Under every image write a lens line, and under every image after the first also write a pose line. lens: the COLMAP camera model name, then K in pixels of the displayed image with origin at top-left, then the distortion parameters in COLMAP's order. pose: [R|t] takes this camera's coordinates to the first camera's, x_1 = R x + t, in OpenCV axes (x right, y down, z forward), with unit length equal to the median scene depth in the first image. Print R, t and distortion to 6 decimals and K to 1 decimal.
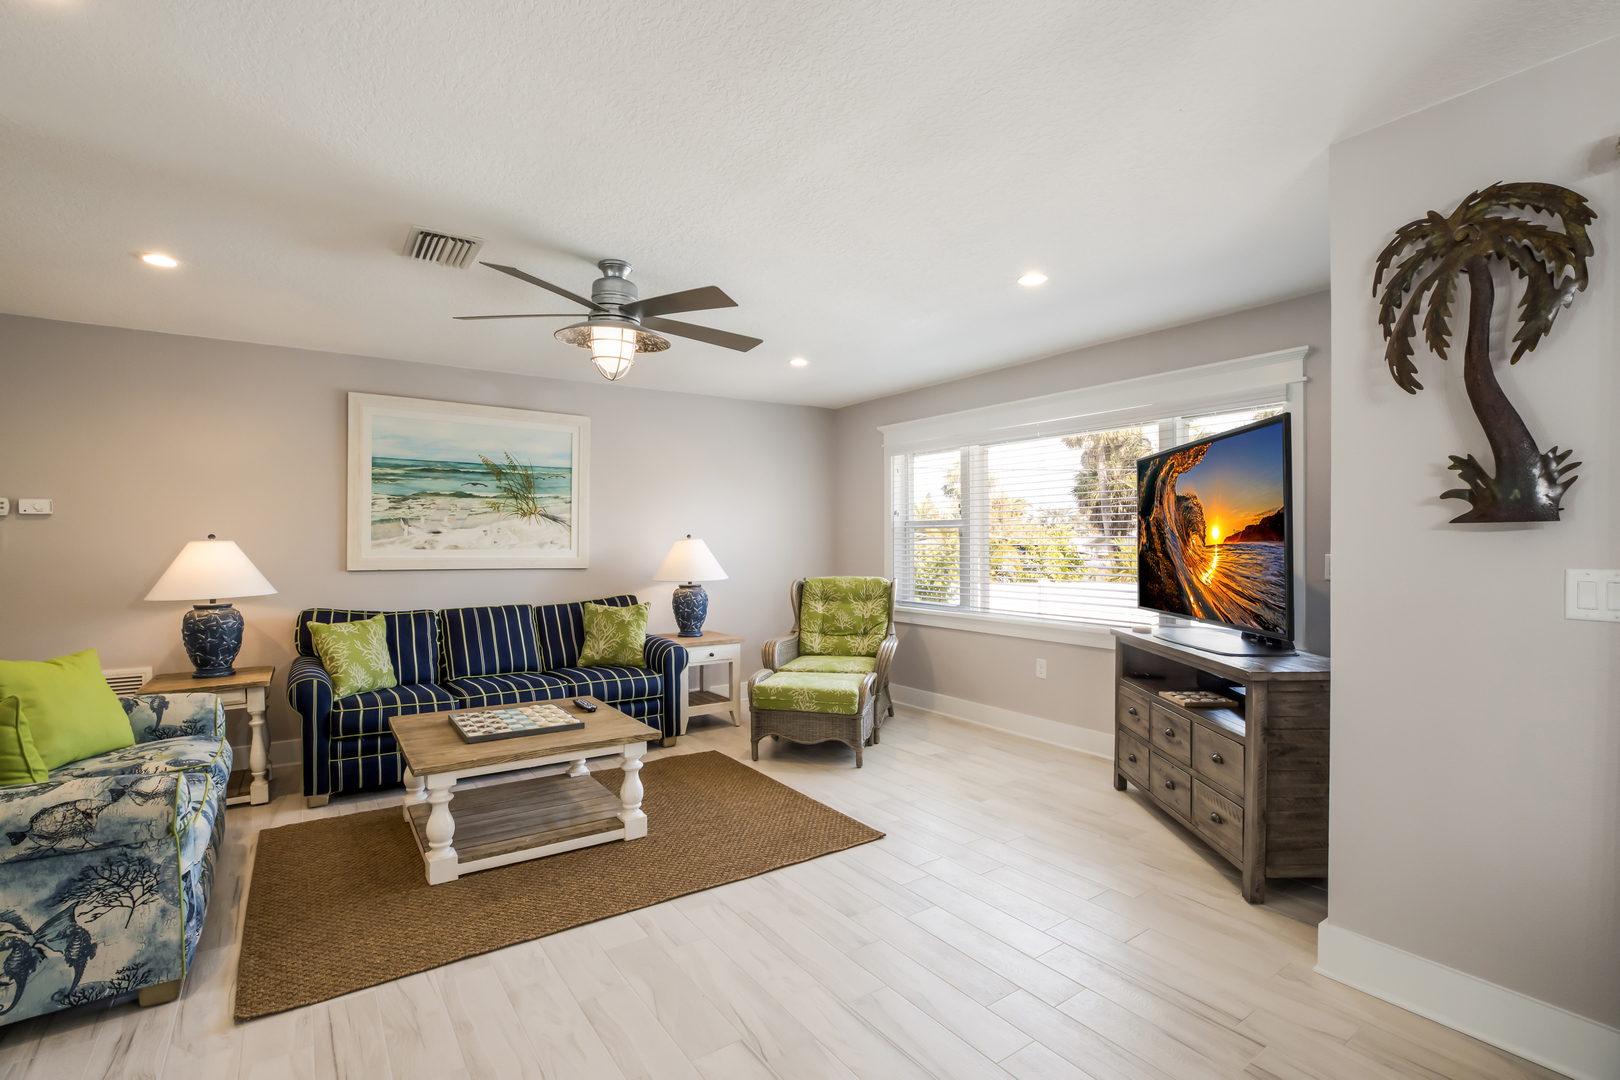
lens RADIAL K [[742.1, 0, 783.2], [0, 742.1, 543.6], [0, 0, 1]] dist [-0.021369, 0.010360]
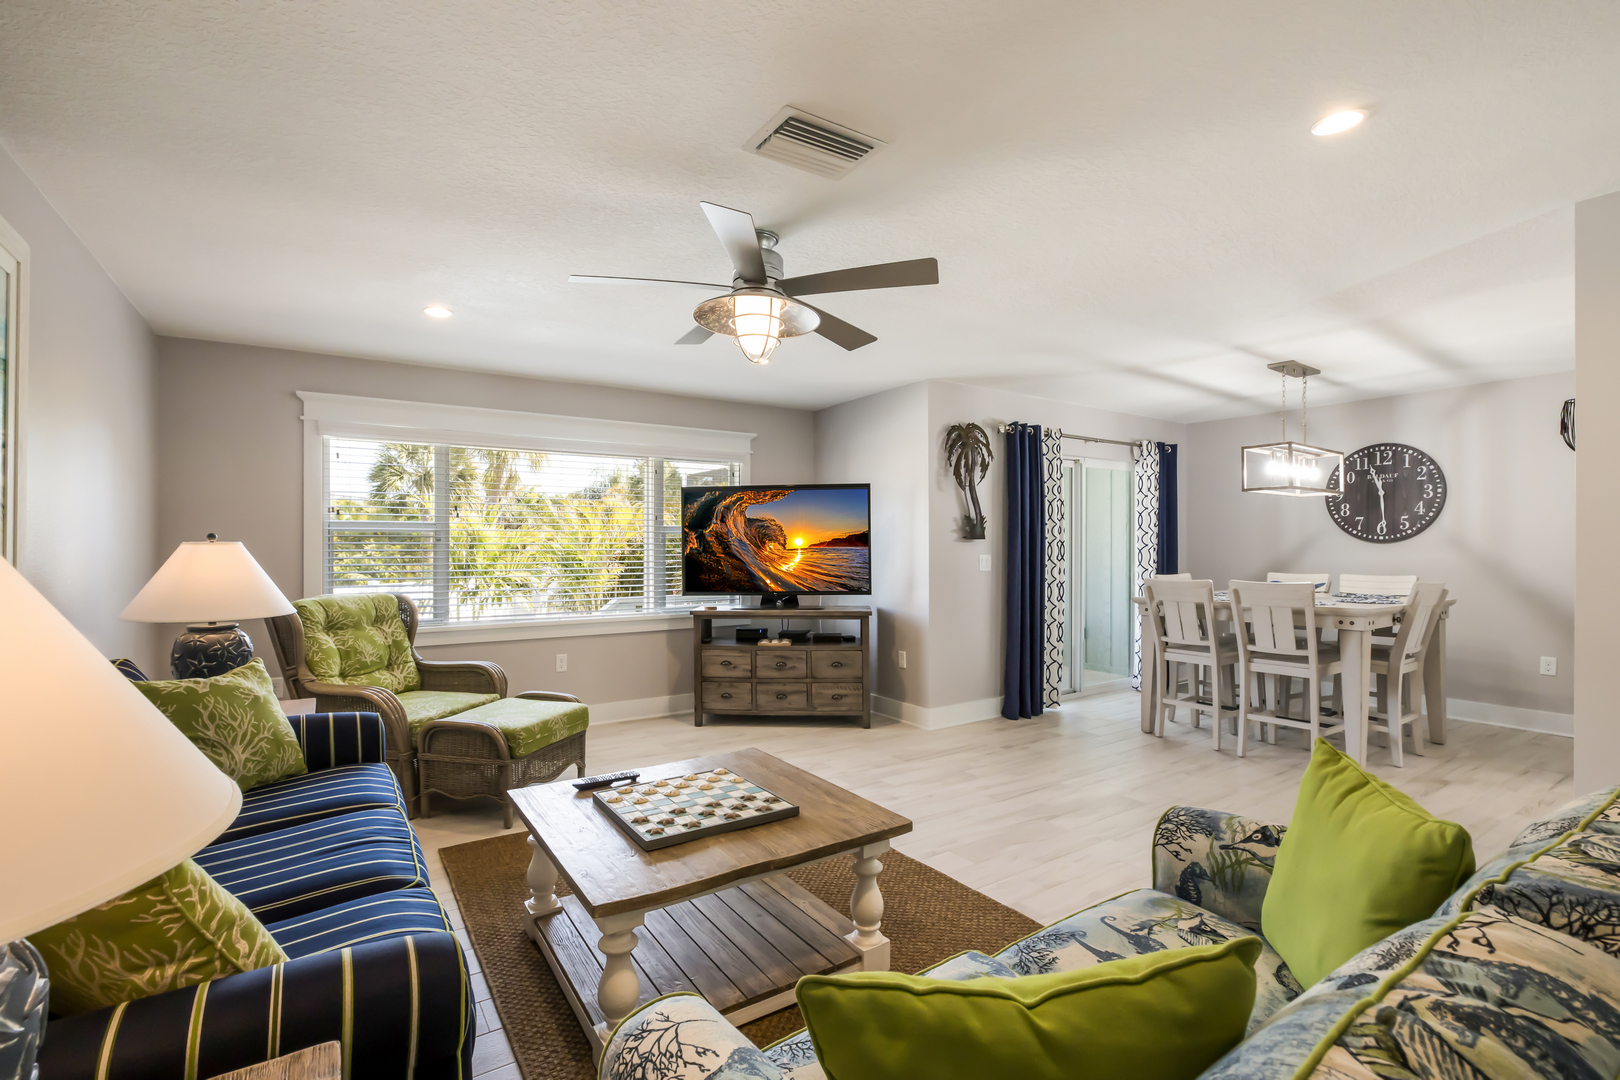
lens RADIAL K [[742.1, 0, 801.3], [0, 742.1, 548.1], [0, 0, 1]] dist [-0.021369, 0.010360]
pose [[0.010336, 0.002016, 0.999945, -1.062236], [0.006424, 0.999977, -0.002083, 0.003922], [-0.999926, 0.006445, 0.010323, 0.895019]]
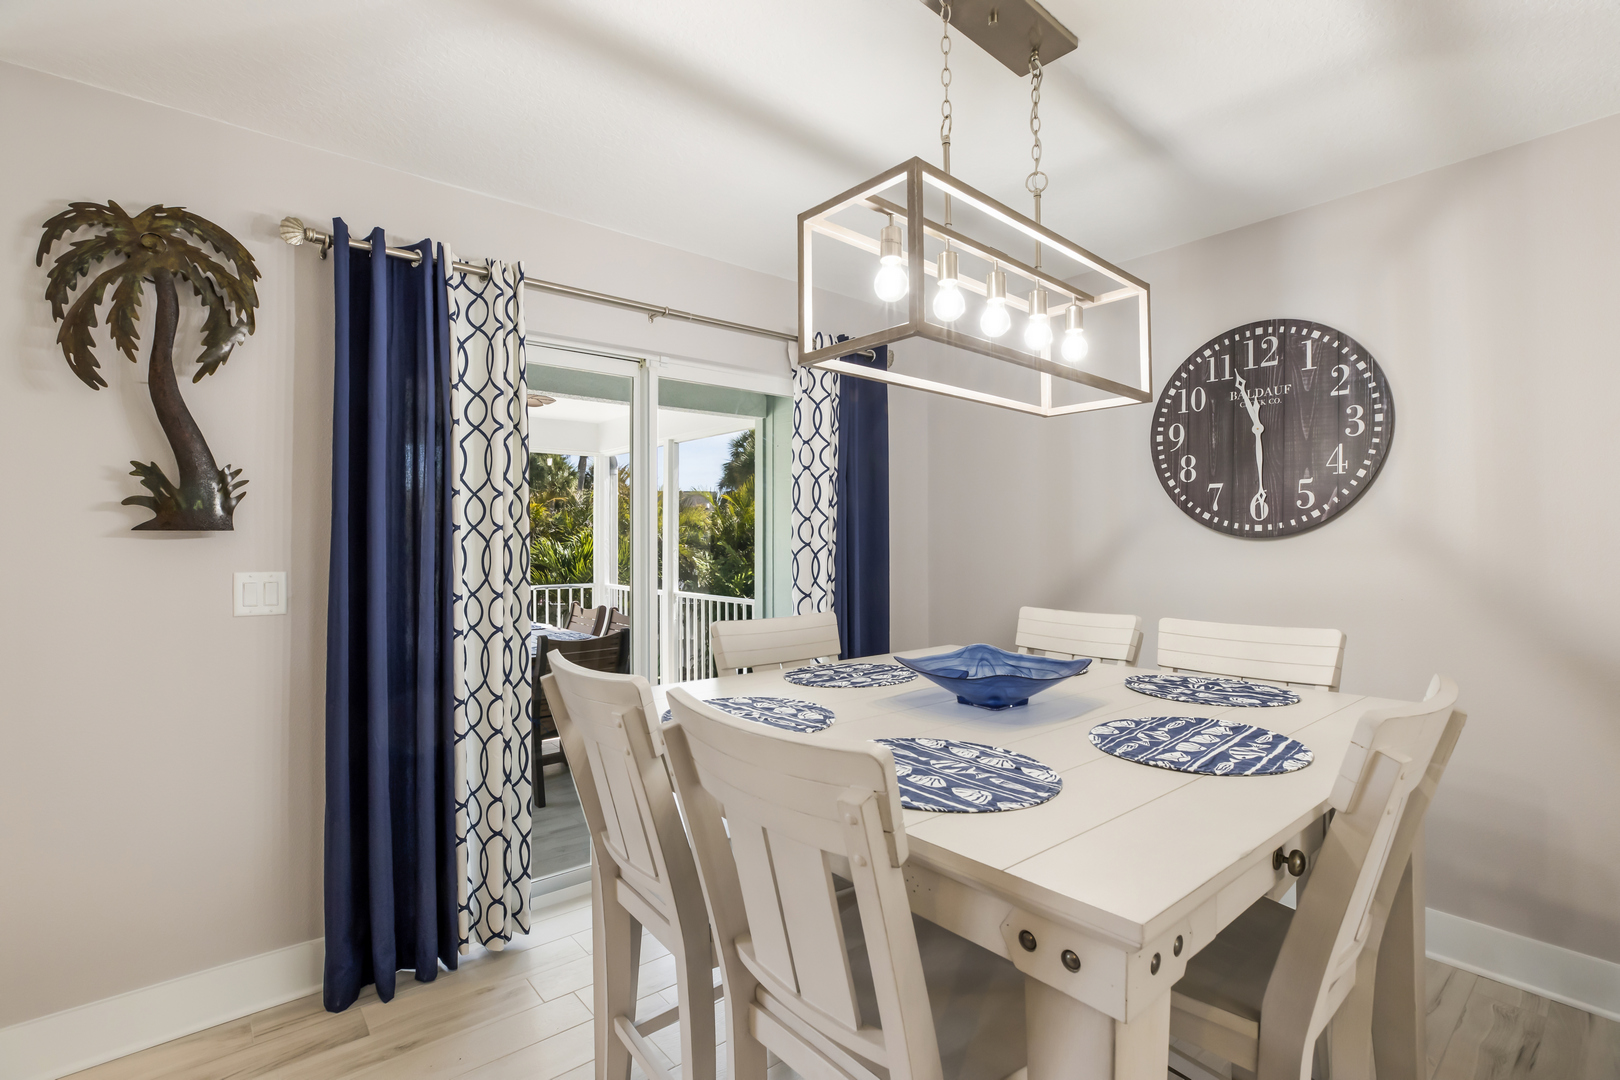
lens RADIAL K [[742.1, 0, 823.5], [0, 742.1, 533.7], [0, 0, 1]] dist [-0.021369, 0.010360]
pose [[-0.091627, 0.015848, 0.995667, -0.080790], [0.008117, 0.999852, -0.015168, -0.000556], [-0.995760, 0.006692, -0.091743, 0.100099]]
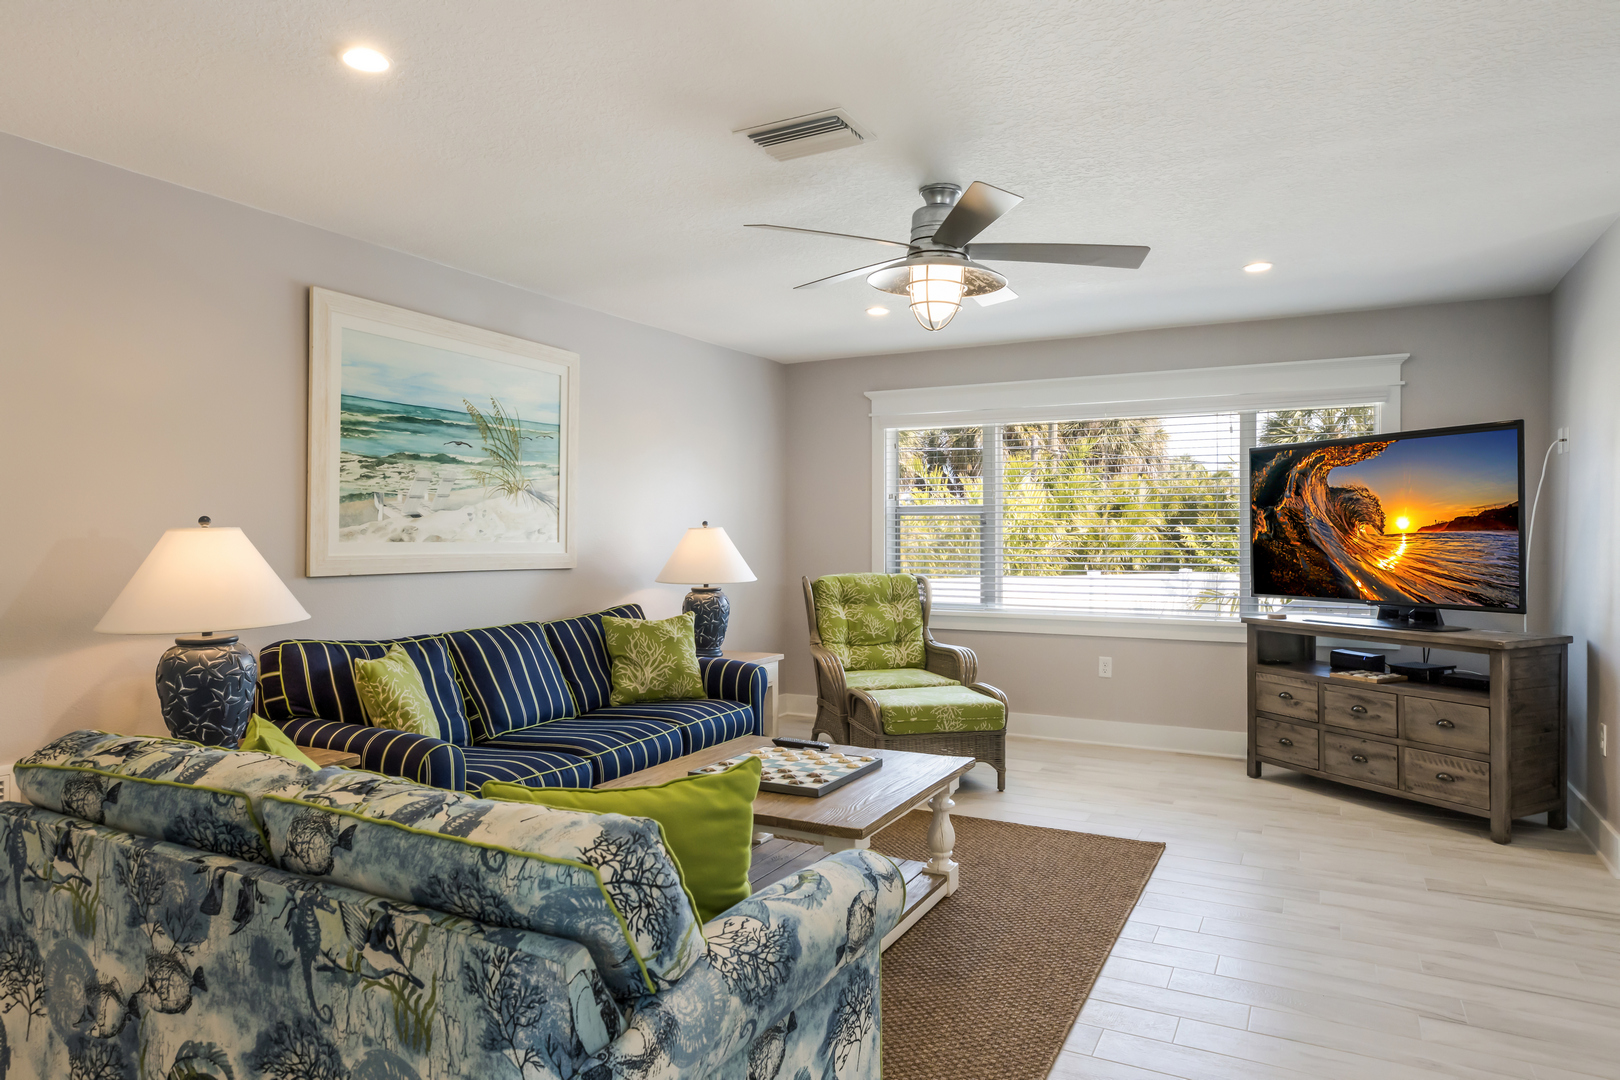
lens RADIAL K [[999.8, 0, 787.0], [0, 999.8, 529.4], [0, 0, 1]] dist [-0.001399, 0.007675]
pose [[0.883114, 0.001856, 0.469156, -0.848013], [0.000778, 0.999985, -0.005421, 0.002653], [-0.469159, 0.005153, 0.883099, 0.103671]]
